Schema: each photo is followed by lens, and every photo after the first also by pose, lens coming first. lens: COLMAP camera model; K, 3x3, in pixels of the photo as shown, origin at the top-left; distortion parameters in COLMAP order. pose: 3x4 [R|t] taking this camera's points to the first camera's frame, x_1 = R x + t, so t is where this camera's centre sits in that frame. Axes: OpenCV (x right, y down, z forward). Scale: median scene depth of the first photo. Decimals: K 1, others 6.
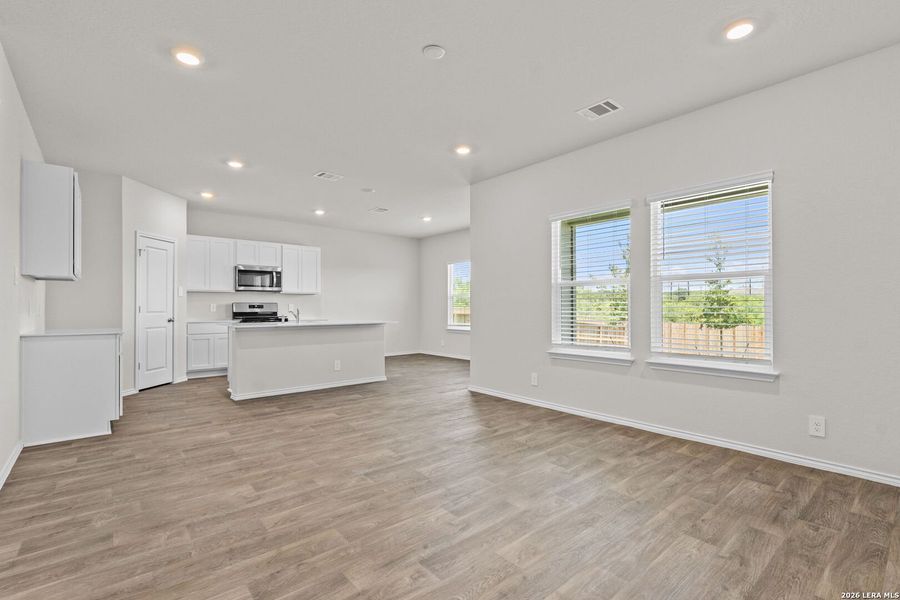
lens RADIAL K [[419.3, 0, 450.0], [0, 419.3, 303.1], [0, 0, 1]] dist [0.002082, -0.003633]
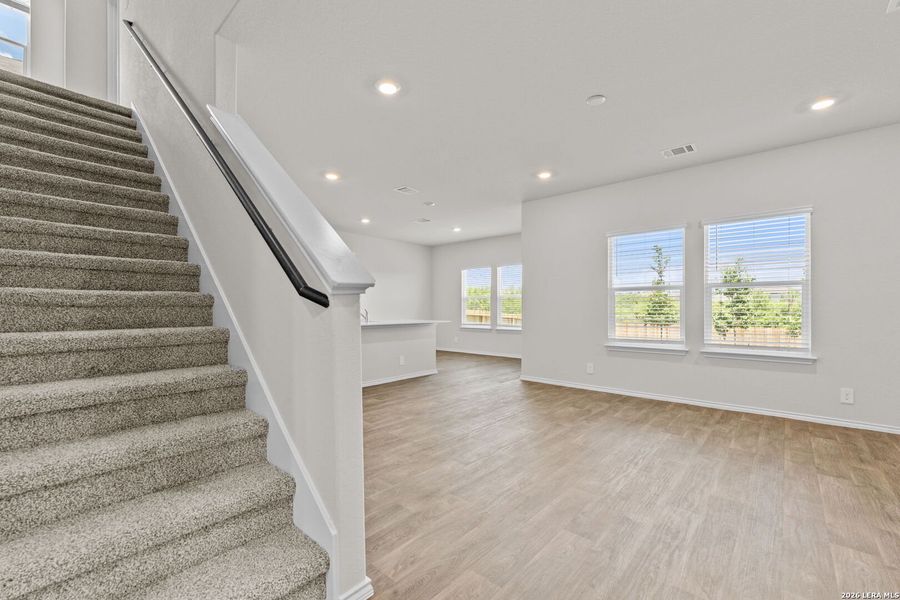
lens RADIAL K [[385.8, 0, 448.4], [0, 385.8, 306.1], [0, 0, 1]] dist [-0.002511, -0.000056]
pose [[0.990051, 0.001740, 0.140697, -0.354840], [-0.002416, 0.999986, 0.004637, -0.000609], [-0.140687, -0.004930, 0.990042, -0.032442]]
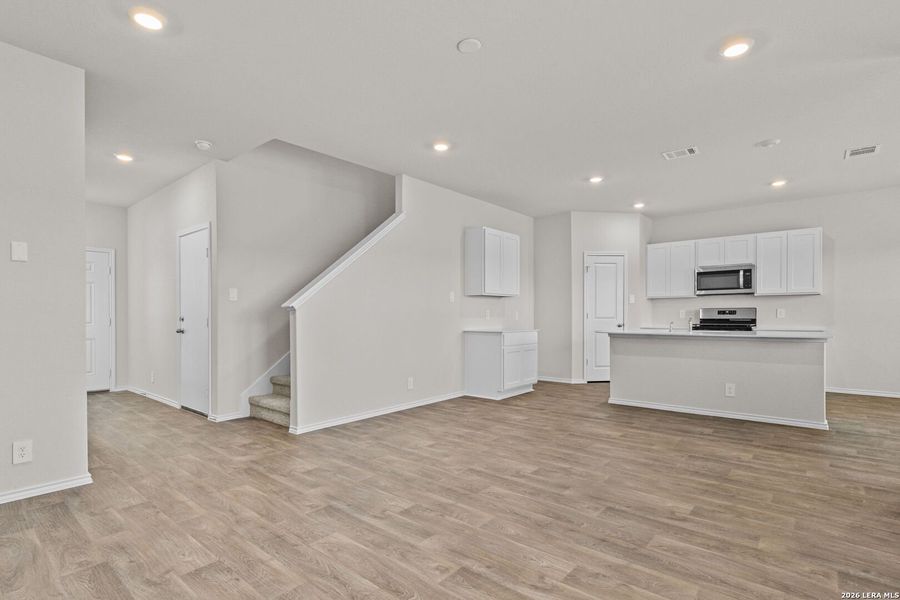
lens RADIAL K [[436.5, 0, 445.0], [0, 436.5, 324.4], [0, 0, 1]] dist [-0.004547, 0.002329]
pose [[0.152653, 0.020222, -0.988073, 0.526585], [0.016213, 0.999605, 0.022963, 0.004223], [0.988147, -0.019525, 0.152265, 0.452331]]
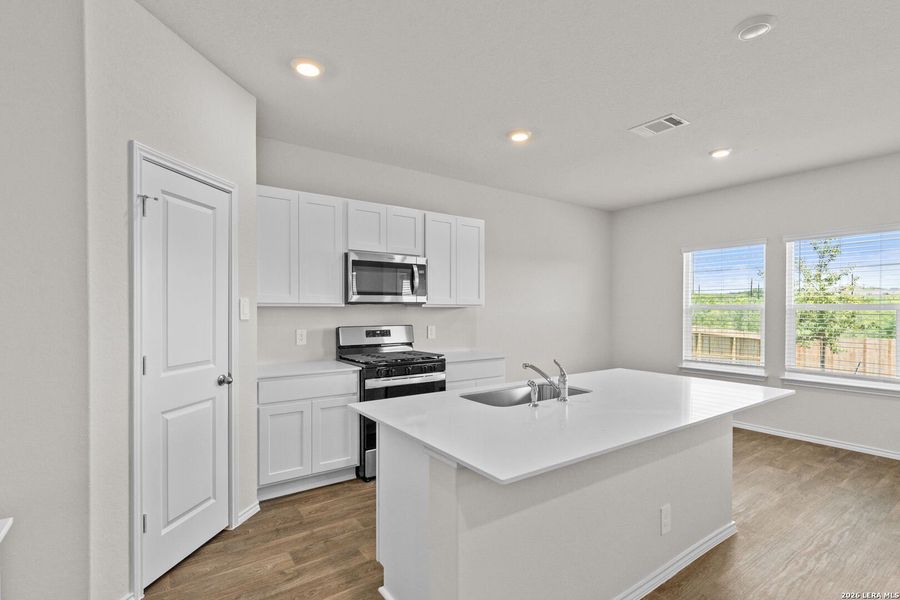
lens RADIAL K [[436.5, 0, 454.9], [0, 436.5, 309.3], [0, 0, 1]] dist [-0.004547, 0.002329]
pose [[0.996829, 0.001125, -0.079559, -0.512418], [-0.000242, 0.999938, 0.011100, -0.041983], [0.079567, -0.011045, 0.996768, 0.747519]]
